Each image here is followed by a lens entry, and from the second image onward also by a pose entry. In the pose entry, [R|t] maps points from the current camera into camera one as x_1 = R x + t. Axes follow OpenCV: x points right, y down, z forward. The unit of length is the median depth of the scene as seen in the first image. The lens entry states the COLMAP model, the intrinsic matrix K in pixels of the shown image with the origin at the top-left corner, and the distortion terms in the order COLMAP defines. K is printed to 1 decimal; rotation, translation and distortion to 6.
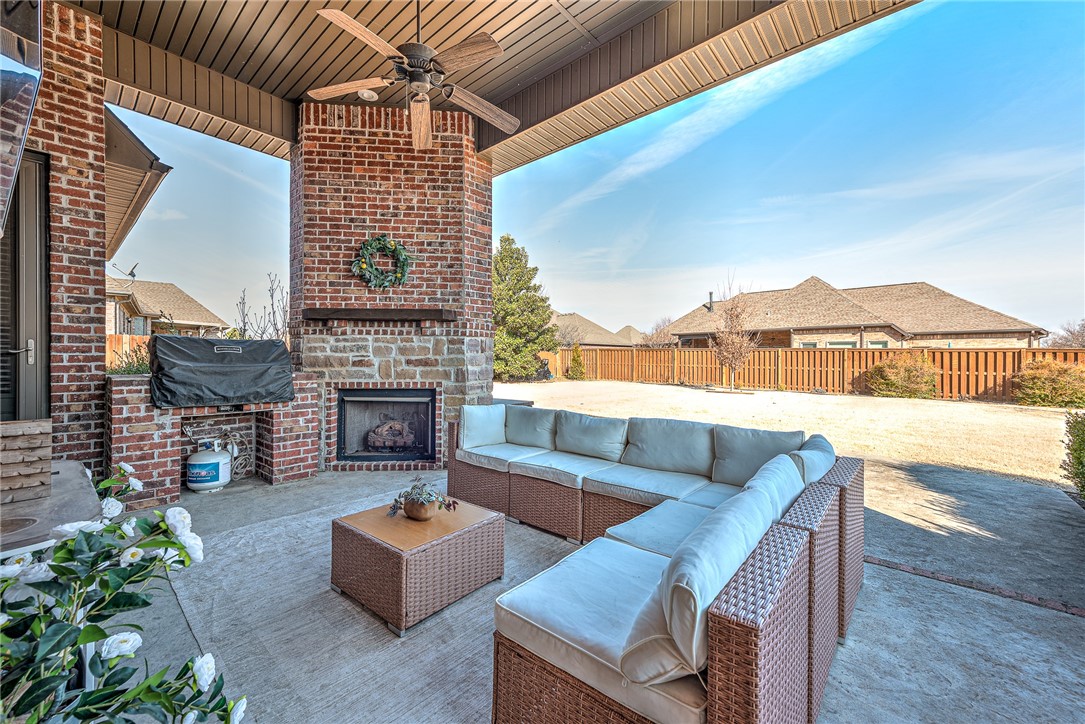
lens RADIAL K [[423.6, 0, 540.4], [0, 423.6, 360.7], [0, 0, 1]] dist [0.001701, -0.000195]
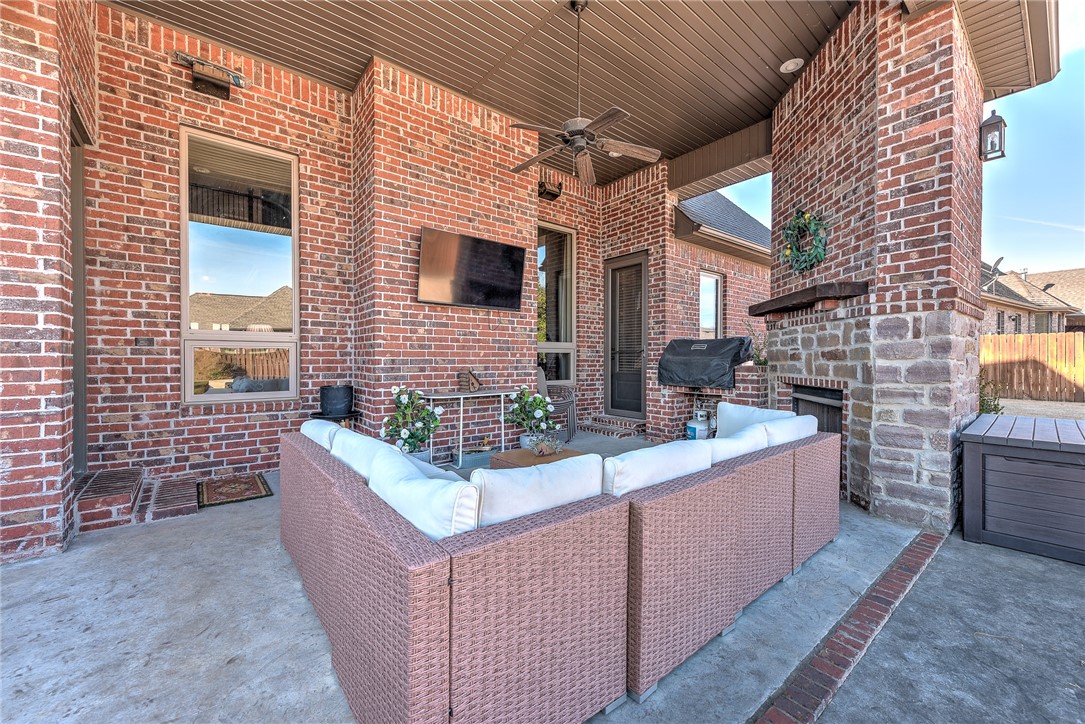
lens RADIAL K [[423.6, 0, 540.6], [0, 423.6, 361.7], [0, 0, 1]] dist [0.001701, -0.000195]
pose [[-0.181412, 0.001148, -0.983407, 0.586303], [-0.007318, 0.999970, 0.002517, 0.018163], [0.983380, 0.007653, -0.181398, 0.619767]]
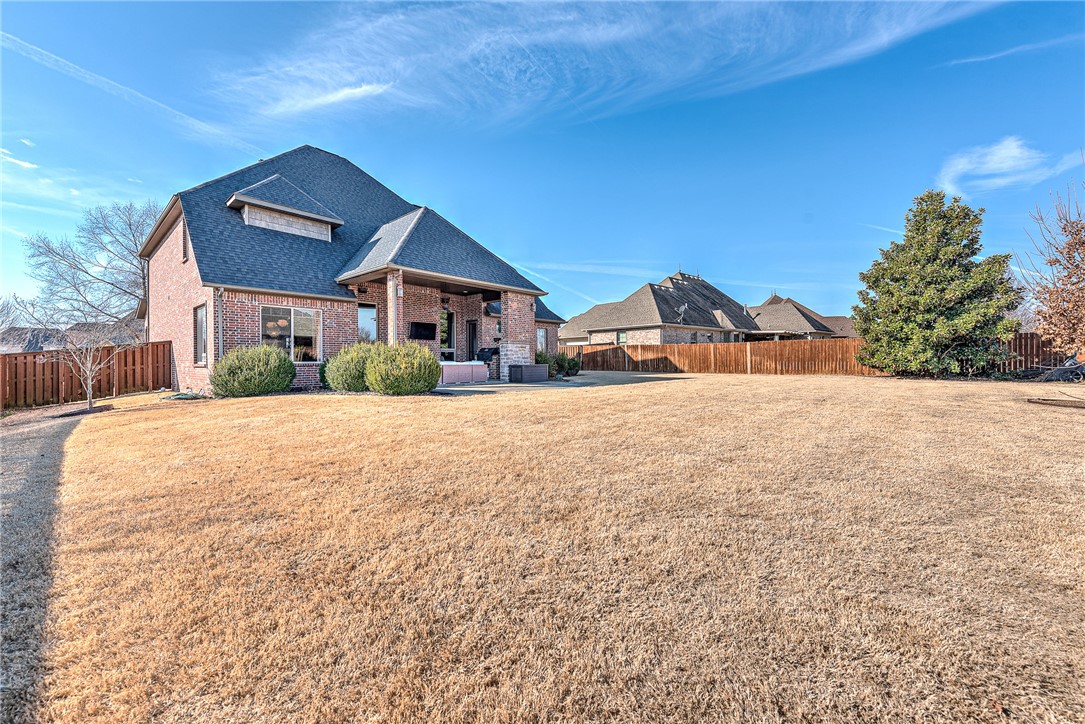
lens RADIAL K [[423.6, 0, 543.9], [0, 423.6, 362.0], [0, 0, 1]] dist [0.001701, -0.000195]
pose [[-0.024761, -0.004131, -0.999685, 3.418005], [-0.004292, 0.999983, -0.004026, 0.105462], [0.999684, 0.004191, -0.024778, 1.474062]]
